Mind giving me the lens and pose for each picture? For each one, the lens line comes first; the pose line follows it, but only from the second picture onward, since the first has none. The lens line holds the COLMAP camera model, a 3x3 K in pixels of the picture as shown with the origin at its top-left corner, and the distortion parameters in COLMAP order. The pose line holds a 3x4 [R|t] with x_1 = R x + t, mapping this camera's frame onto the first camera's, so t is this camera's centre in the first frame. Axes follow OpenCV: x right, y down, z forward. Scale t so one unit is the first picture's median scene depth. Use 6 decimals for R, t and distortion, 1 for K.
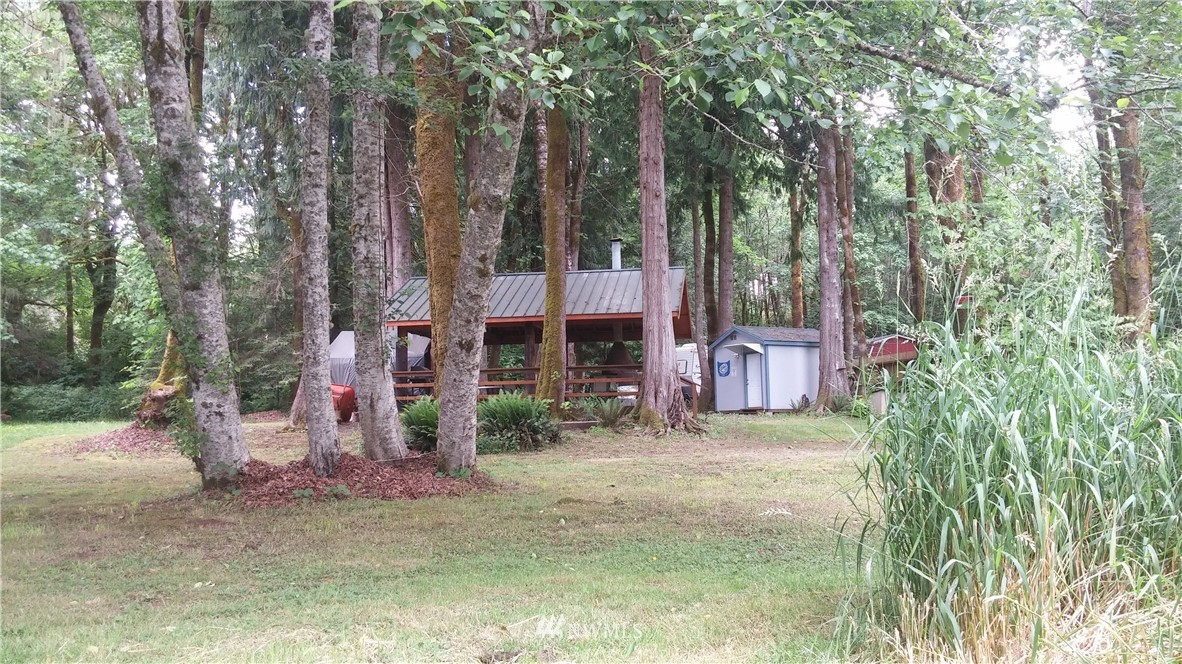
lens RADIAL K [[1026.0, 0, 593.7], [0, 1026.0, 325.5], [0, 0, 1]] dist [0.056181, -0.003273]
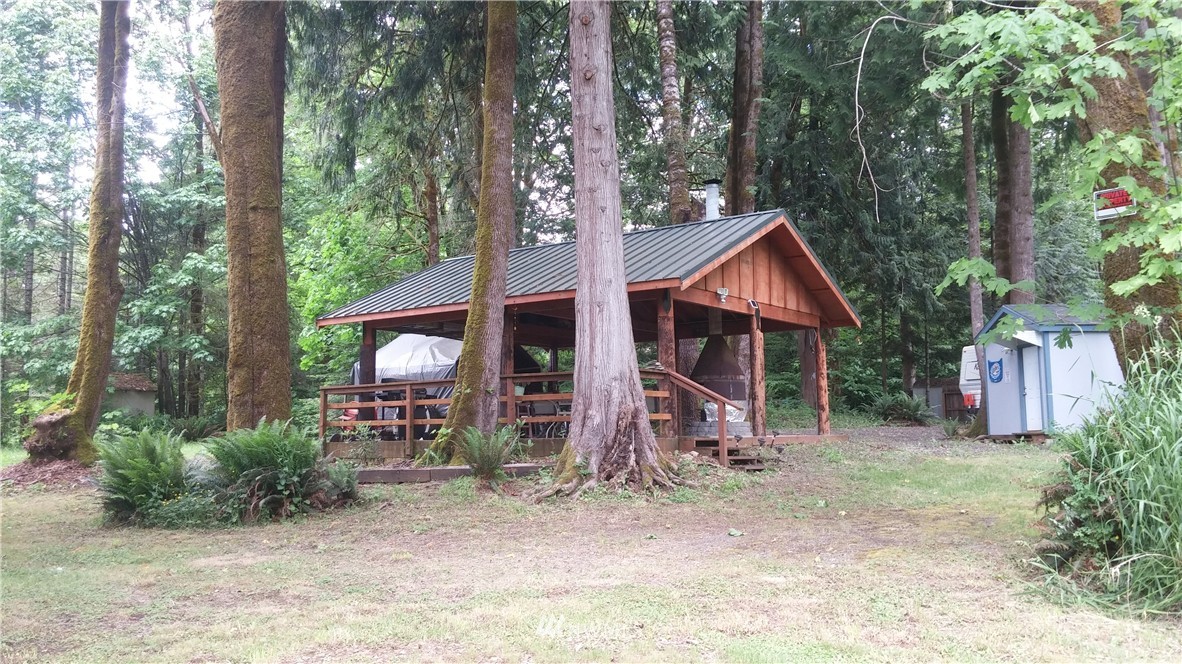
lens RADIAL K [[1026.0, 0, 580.0], [0, 1026.0, 331.5], [0, 0, 1]] dist [0.056181, -0.003273]
pose [[0.890092, -0.038223, -0.454175, 0.206865], [0.037670, 0.999237, -0.010270, 0.014628], [0.454222, -0.007968, 0.890853, 0.311060]]
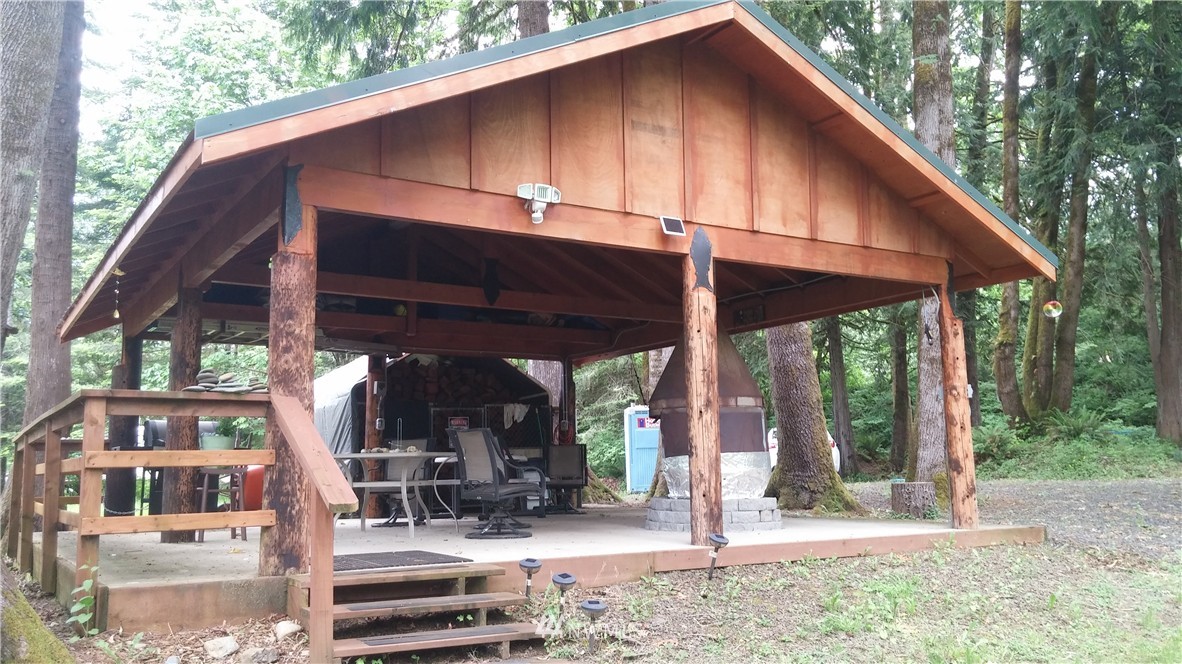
lens RADIAL K [[1026.0, 0, 599.8], [0, 1026.0, 338.6], [0, 0, 1]] dist [0.056181, -0.003273]
pose [[0.652376, -0.089207, -0.752628, 0.200184], [0.075121, 0.995770, -0.052911, 0.032904], [0.754164, -0.022020, 0.656317, 0.666038]]
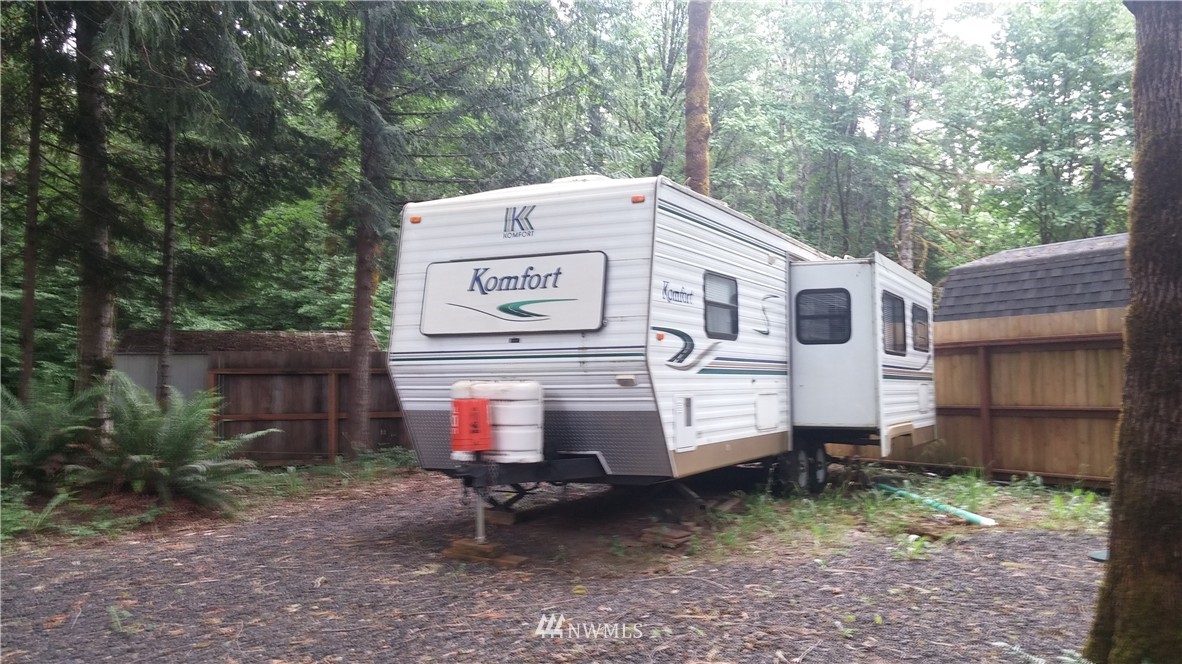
lens RADIAL K [[1026.0, 0, 584.6], [0, 1026.0, 331.5], [0, 0, 1]] dist [0.056181, -0.003273]
pose [[0.948498, 0.015887, 0.316384, 0.053149], [-0.027550, 0.999094, 0.032424, 0.053350], [-0.315583, -0.039471, 0.948077, 1.086047]]
